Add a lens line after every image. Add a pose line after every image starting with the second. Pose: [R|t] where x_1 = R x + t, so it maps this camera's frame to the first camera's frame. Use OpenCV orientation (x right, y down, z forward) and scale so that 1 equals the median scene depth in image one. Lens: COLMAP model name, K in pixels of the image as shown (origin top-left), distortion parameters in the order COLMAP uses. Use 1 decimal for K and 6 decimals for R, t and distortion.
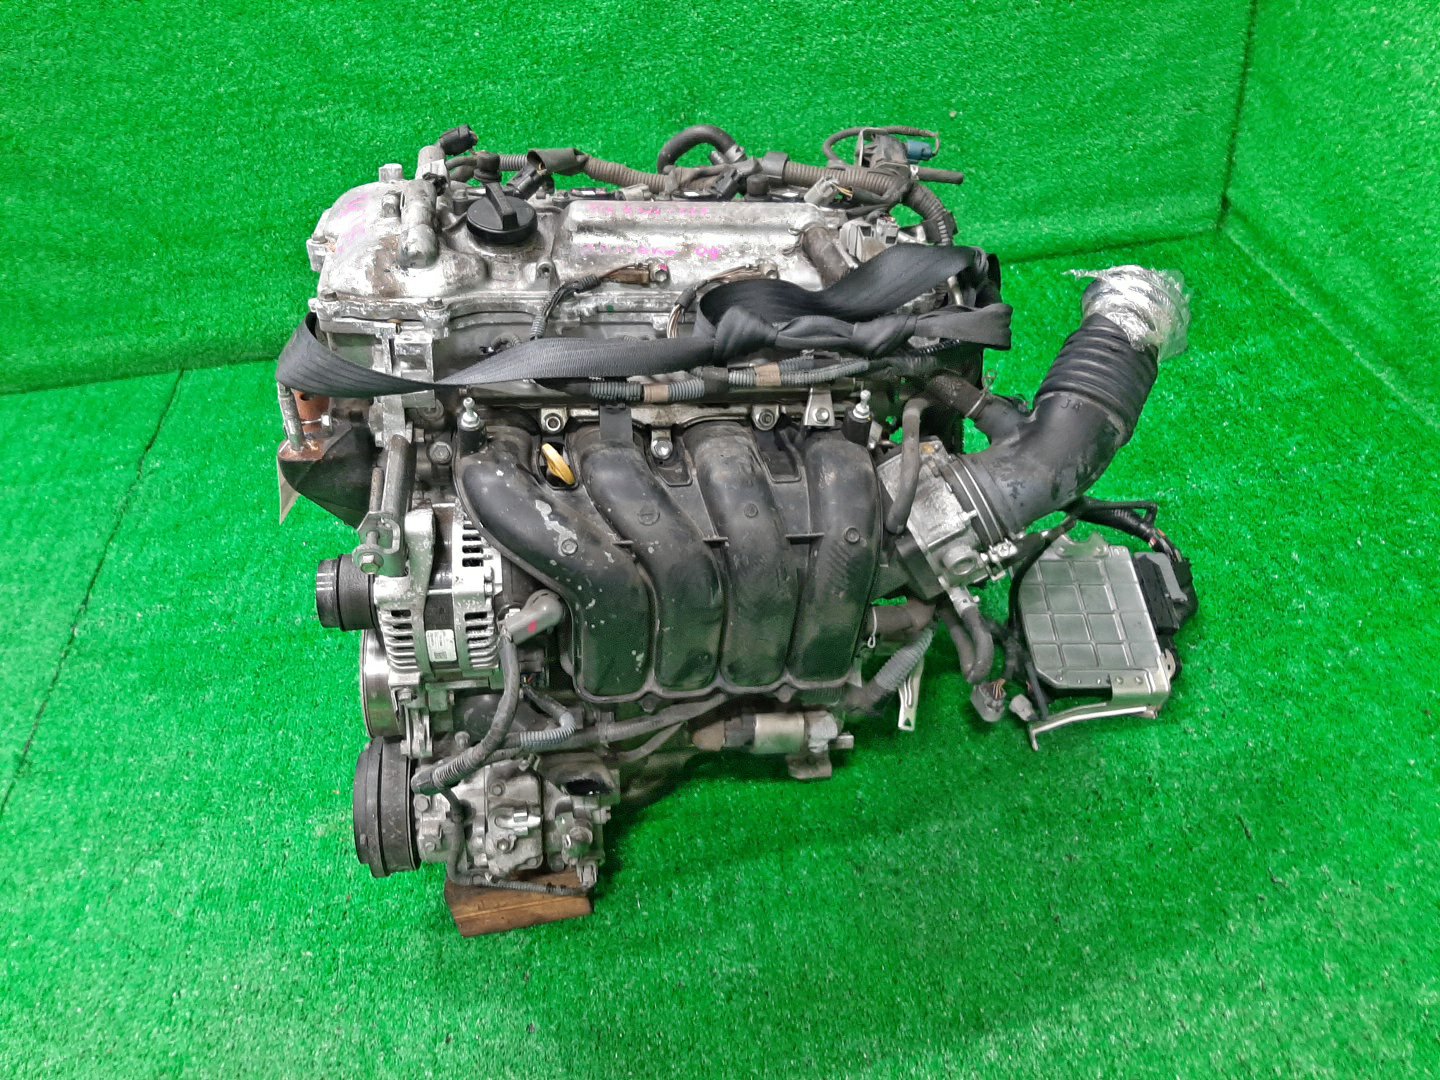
lens RADIAL K [[1013.3, 0, 722.6], [0, 1013.3, 530.2], [0, 0, 1]] dist [0.054523, -0.082796]
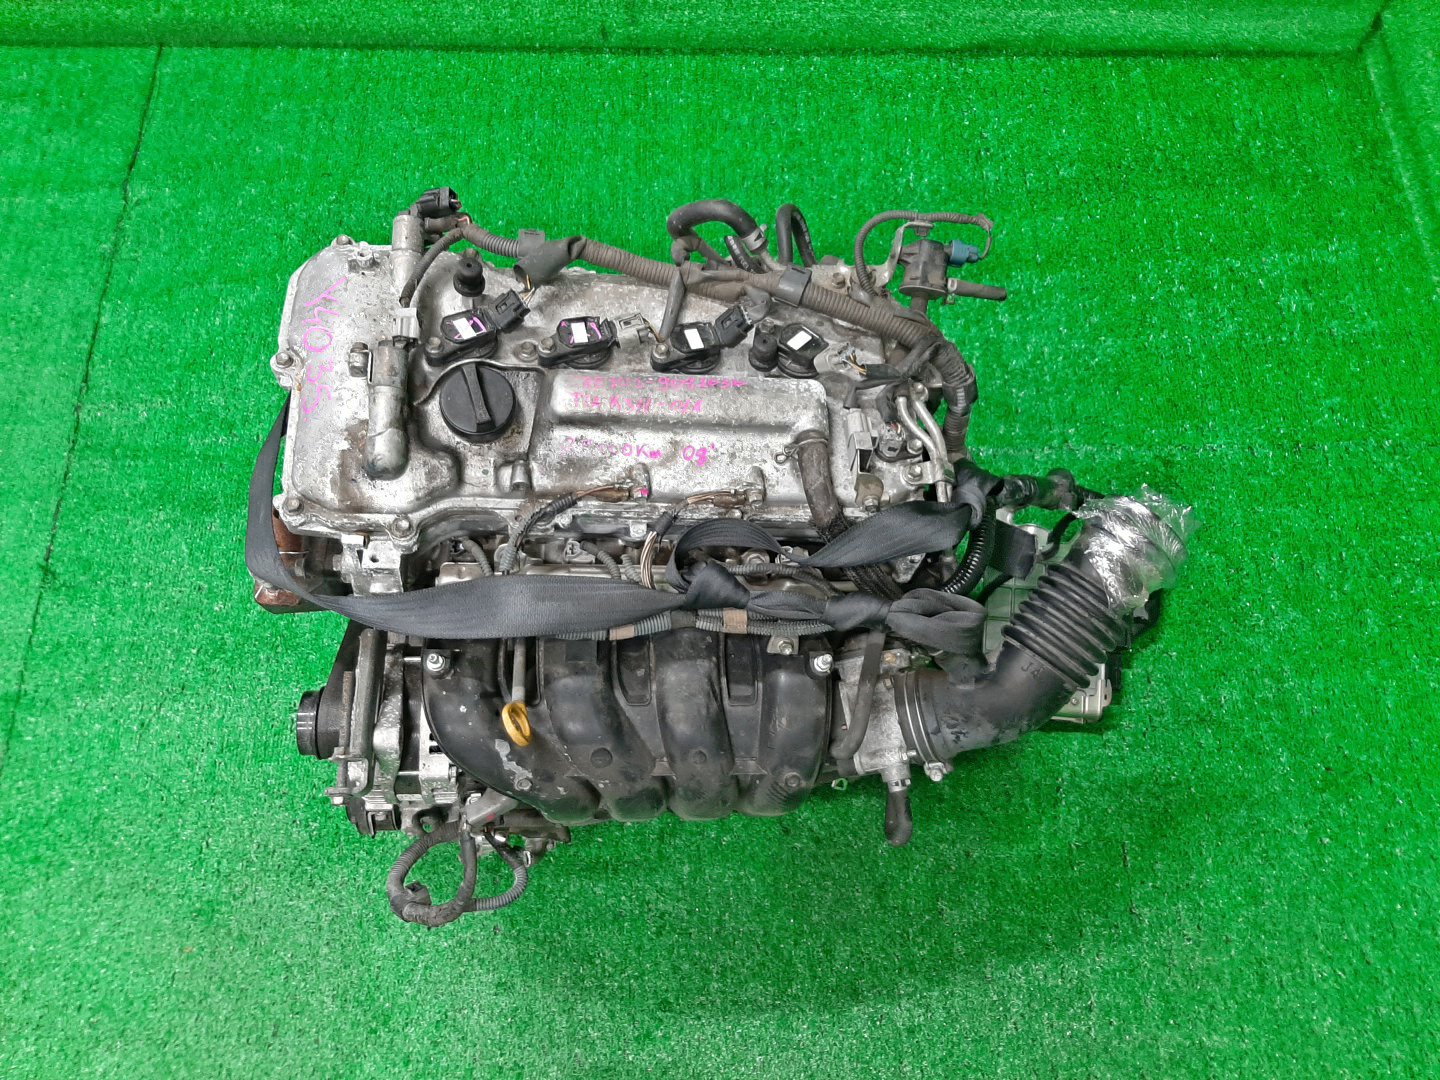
lens RADIAL K [[1013.3, 0, 722.6], [0, 1013.3, 530.2], [0, 0, 1]] dist [0.054523, -0.082796]
pose [[0.991685, 0.128382, 0.008912, 0.008746], [-0.120575, 0.902706, 0.413017, -0.485073], [0.044979, -0.410657, 0.910680, 0.094745]]
